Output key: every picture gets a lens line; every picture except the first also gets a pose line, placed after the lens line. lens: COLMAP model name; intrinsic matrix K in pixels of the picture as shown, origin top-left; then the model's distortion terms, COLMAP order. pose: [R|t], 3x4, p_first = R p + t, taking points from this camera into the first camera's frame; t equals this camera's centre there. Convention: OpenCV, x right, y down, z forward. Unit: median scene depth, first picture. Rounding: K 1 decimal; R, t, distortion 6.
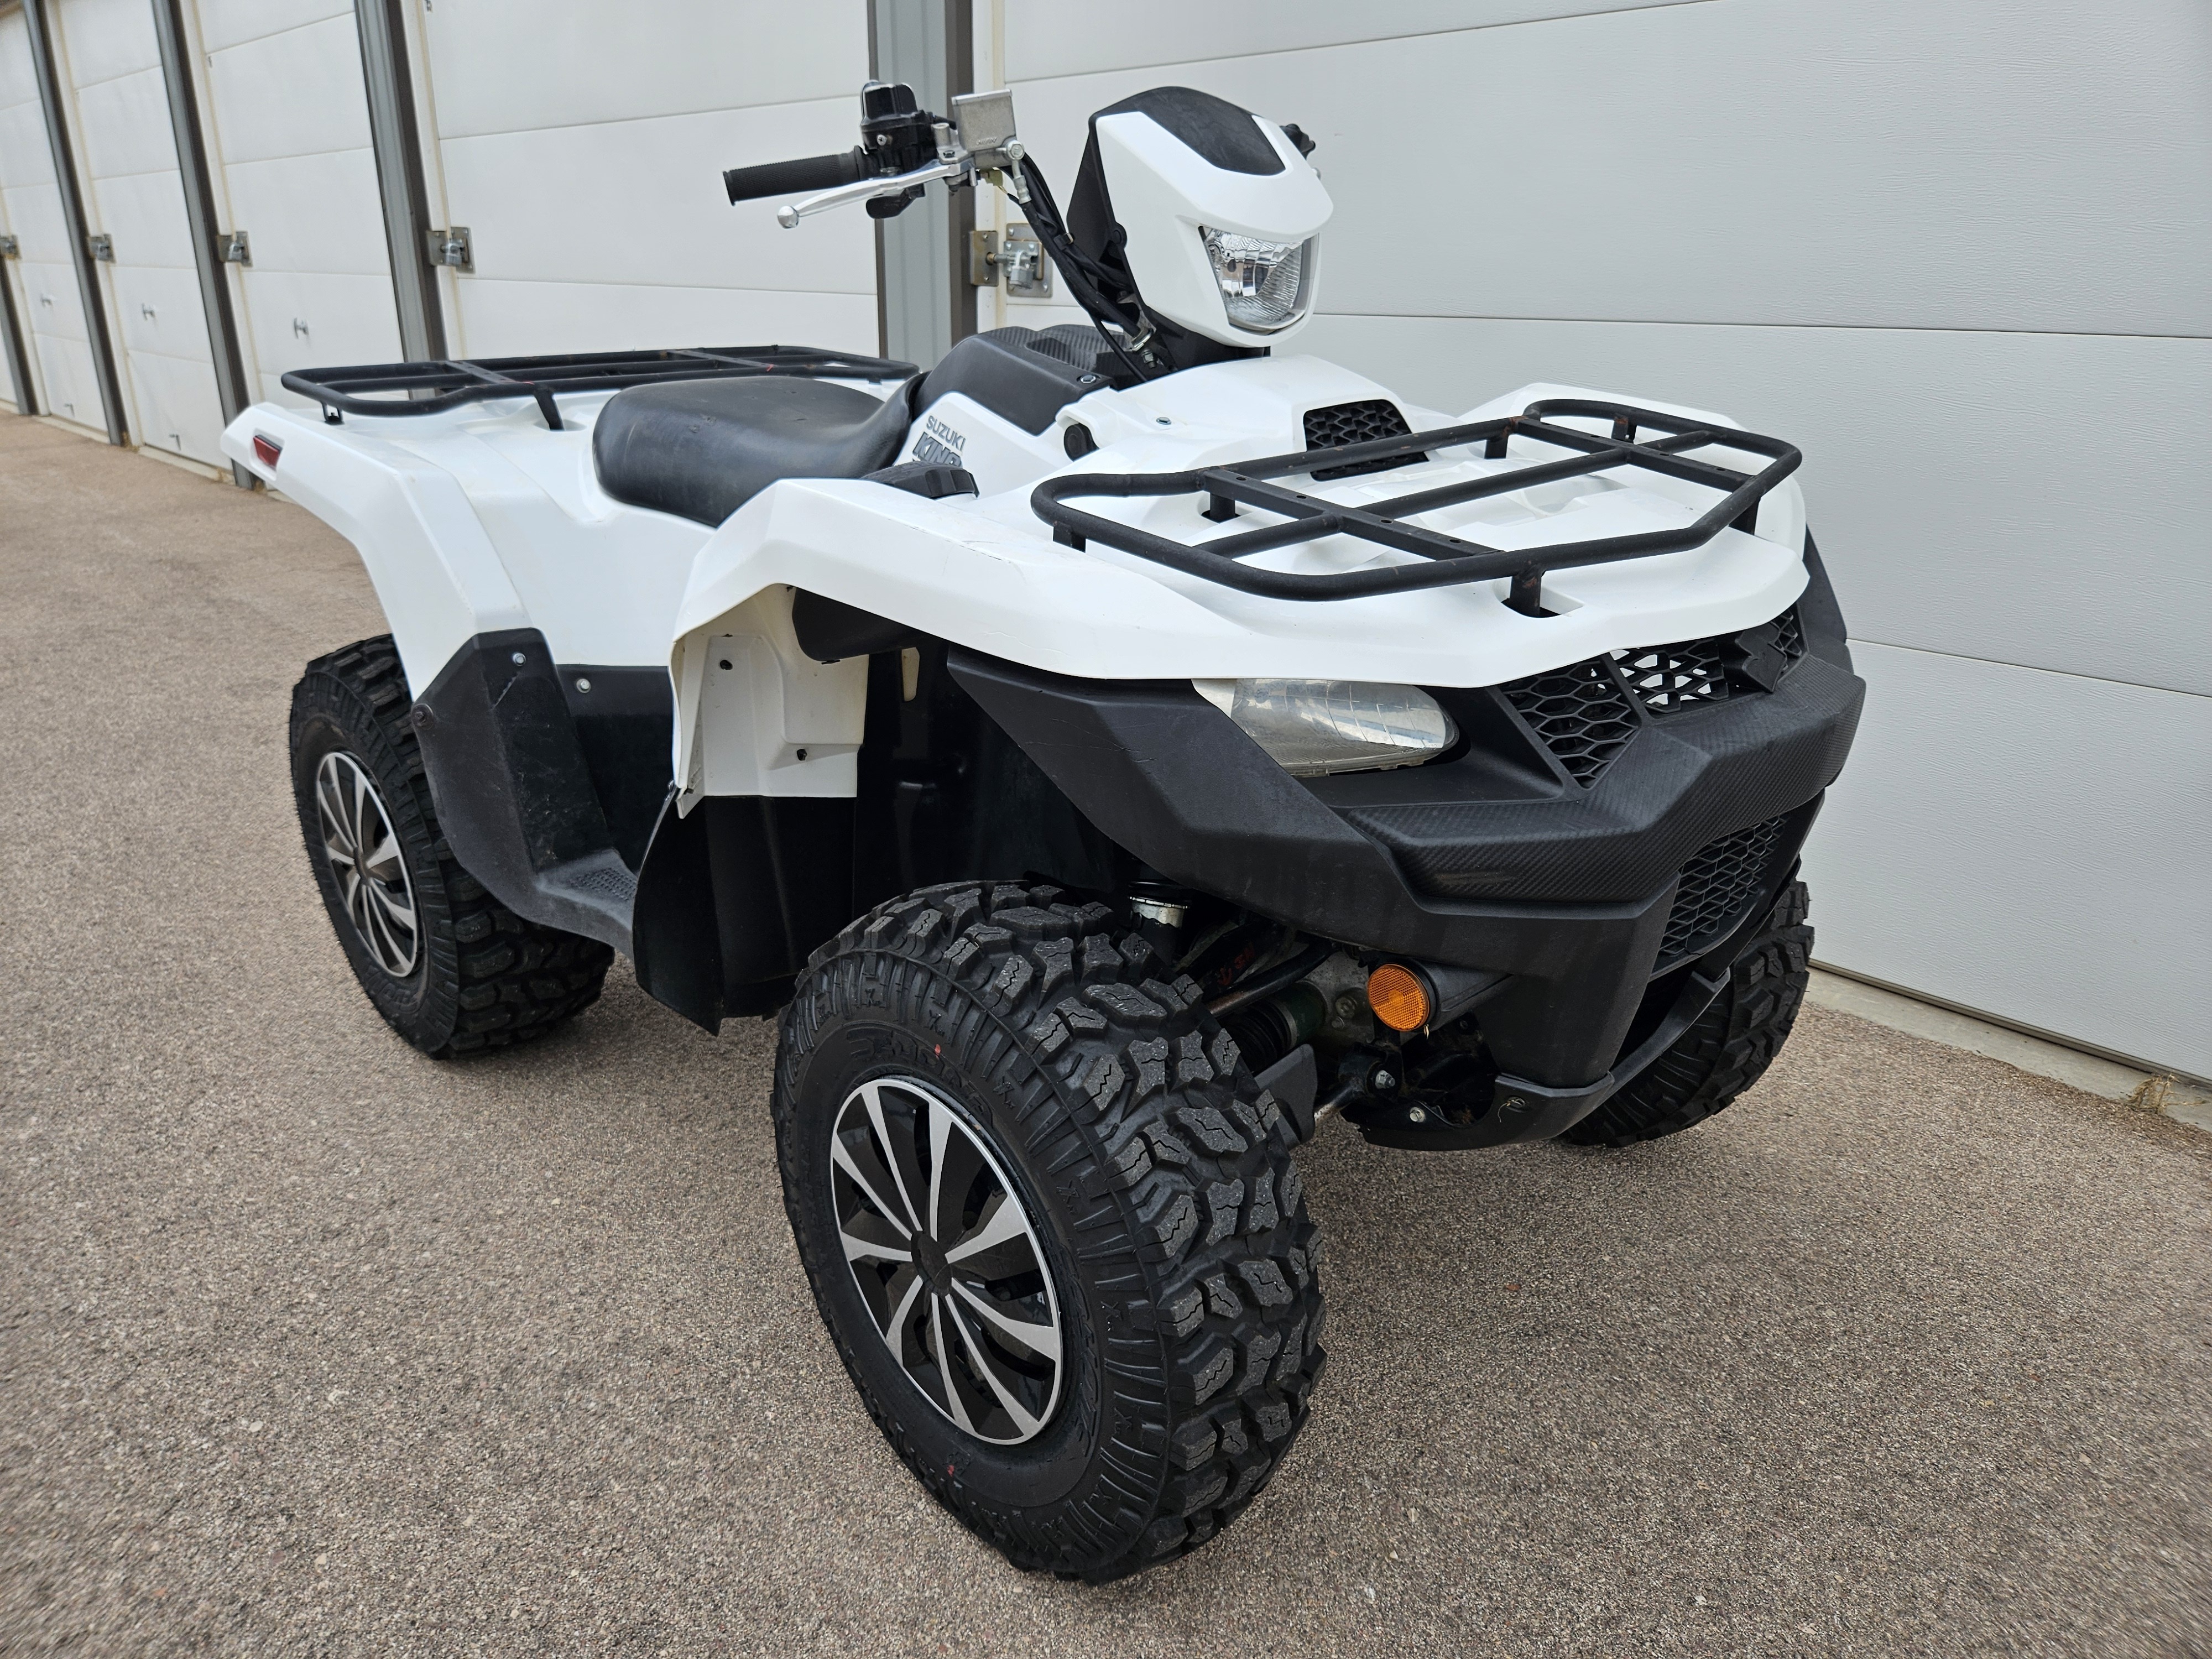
lens RADIAL K [[1472.7, 0, 1106.0], [0, 1472.7, 829.5], [0, 0, 1]] dist [0.000557, -0.001610]
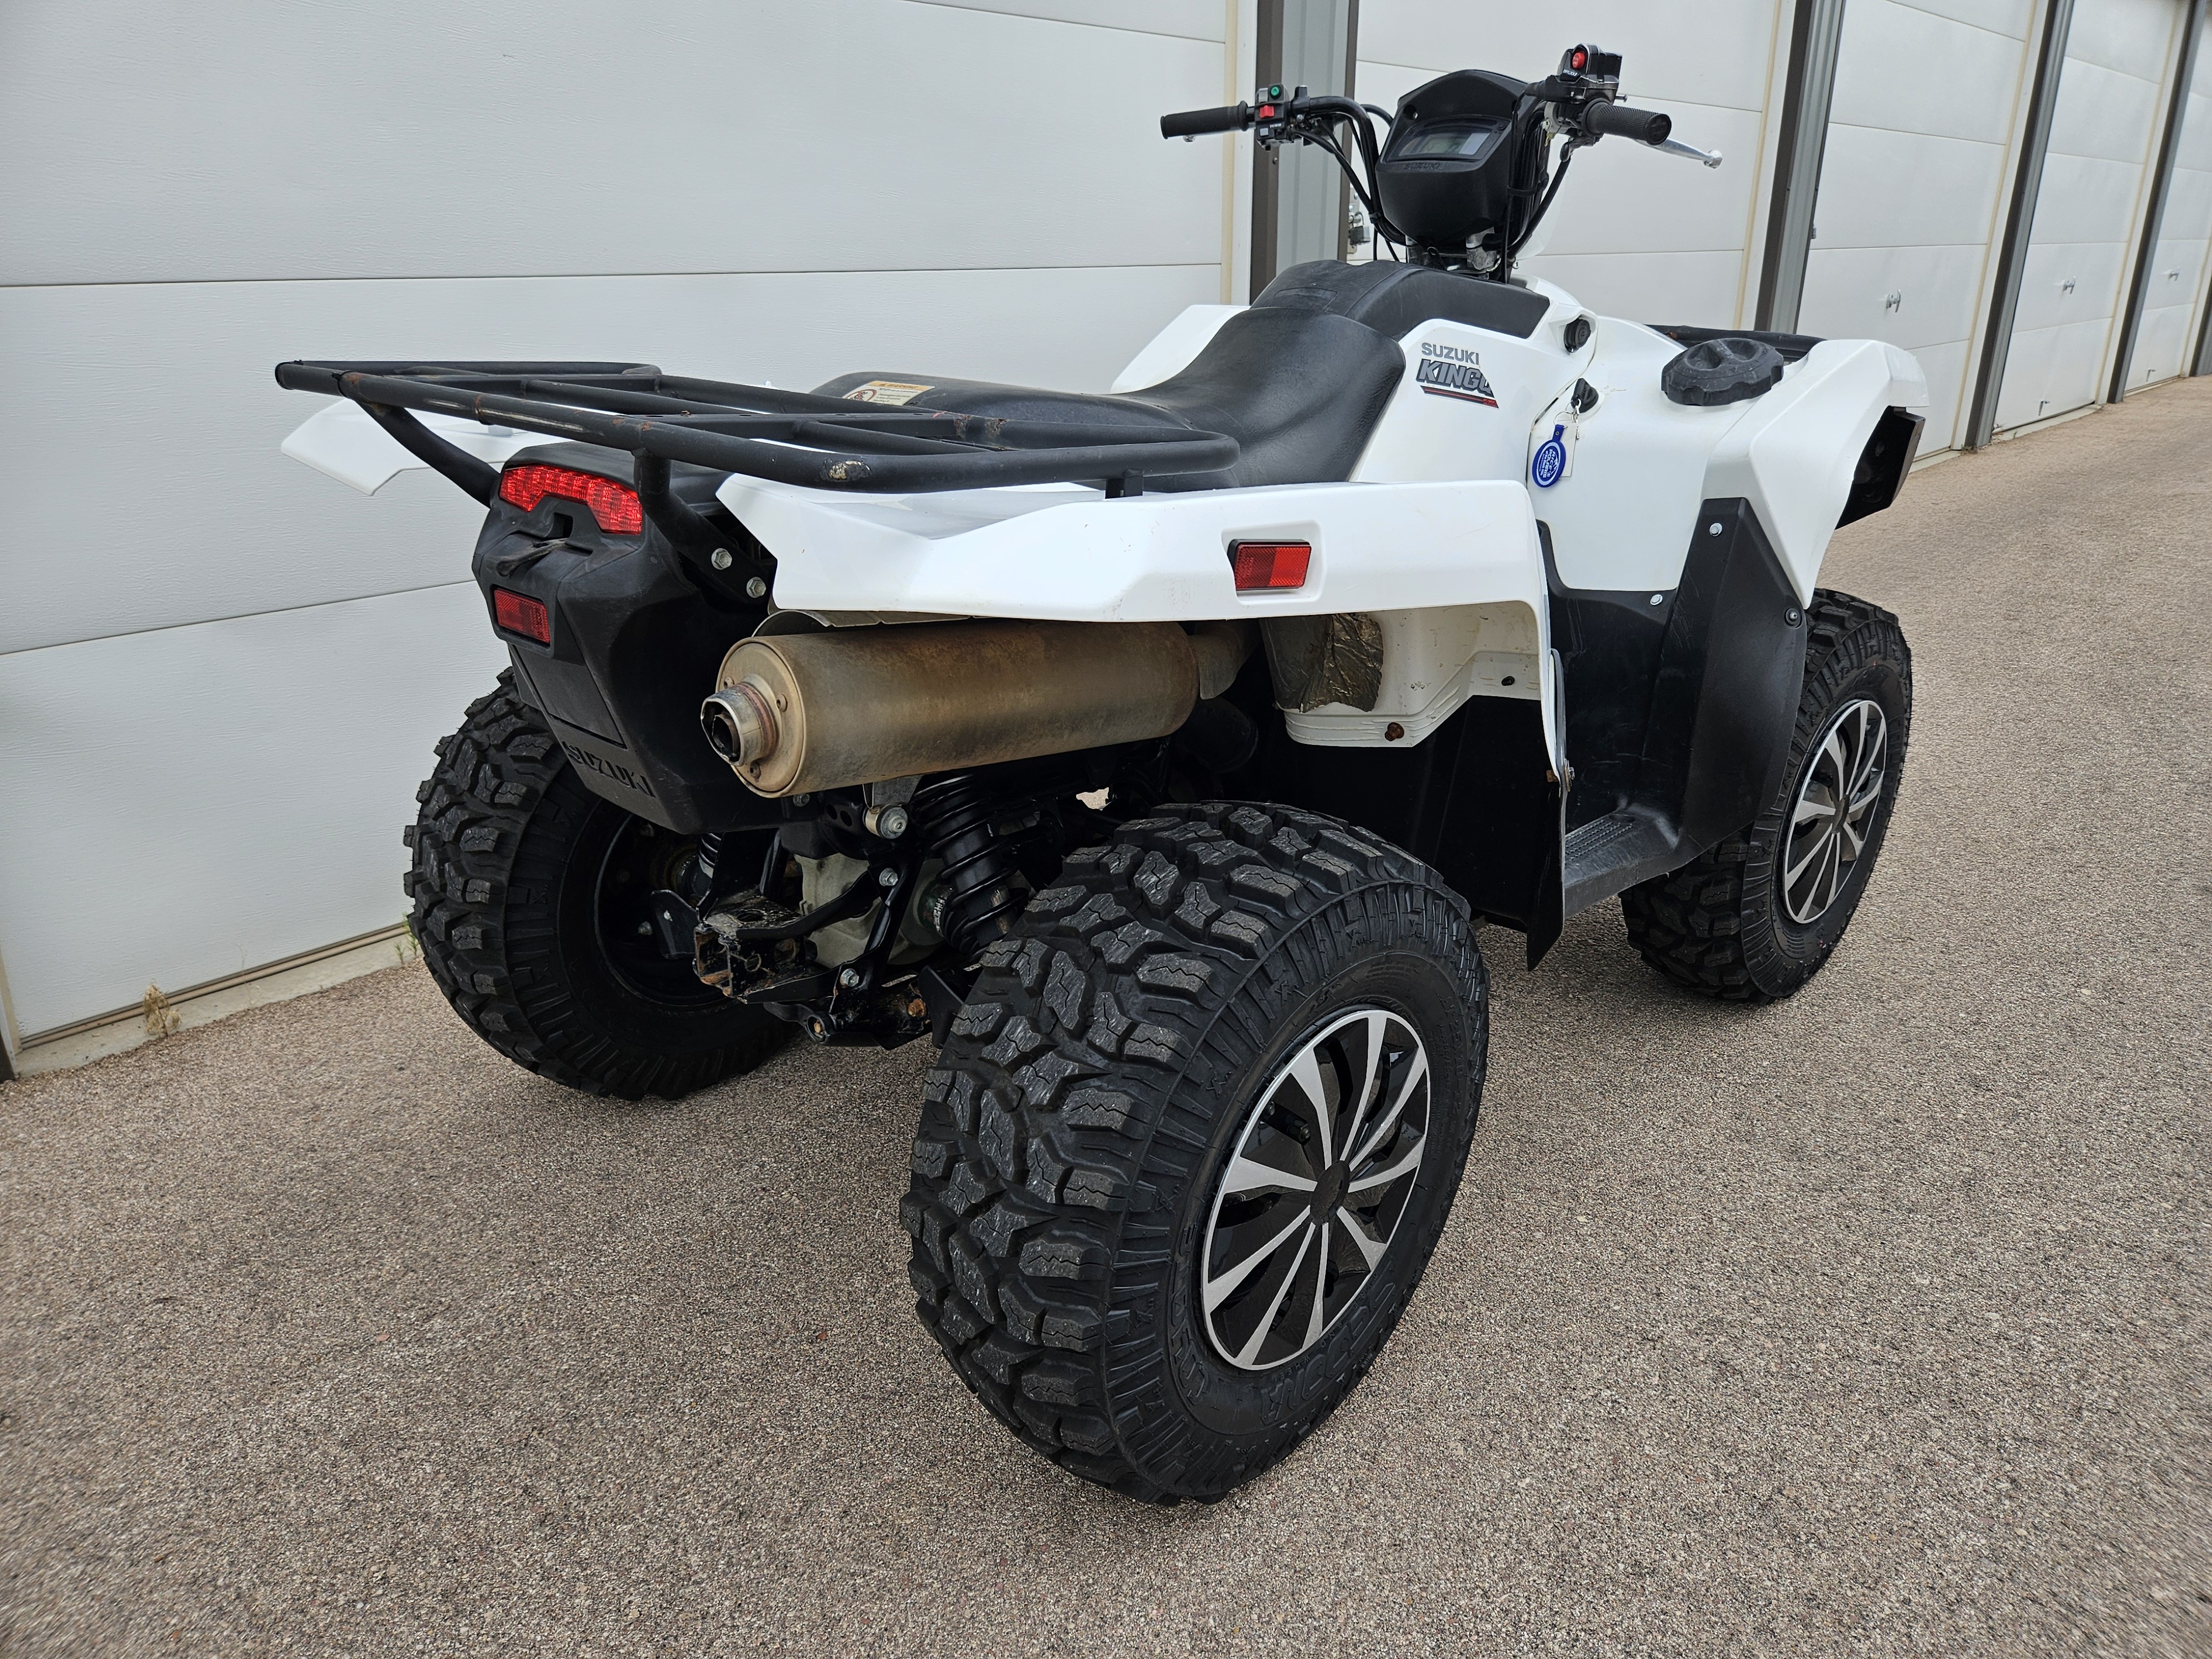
lens RADIAL K [[1488.5, 0, 1106.3], [0, 1488.5, 799.8], [0, 0, 1]] dist [0.003001, 0.001094]
pose [[-0.008971, -0.364570, 0.931133, -1.325894], [0.360389, 0.867414, 0.343094, -0.468238], [-0.932759, 0.338647, 0.123606, 1.240191]]
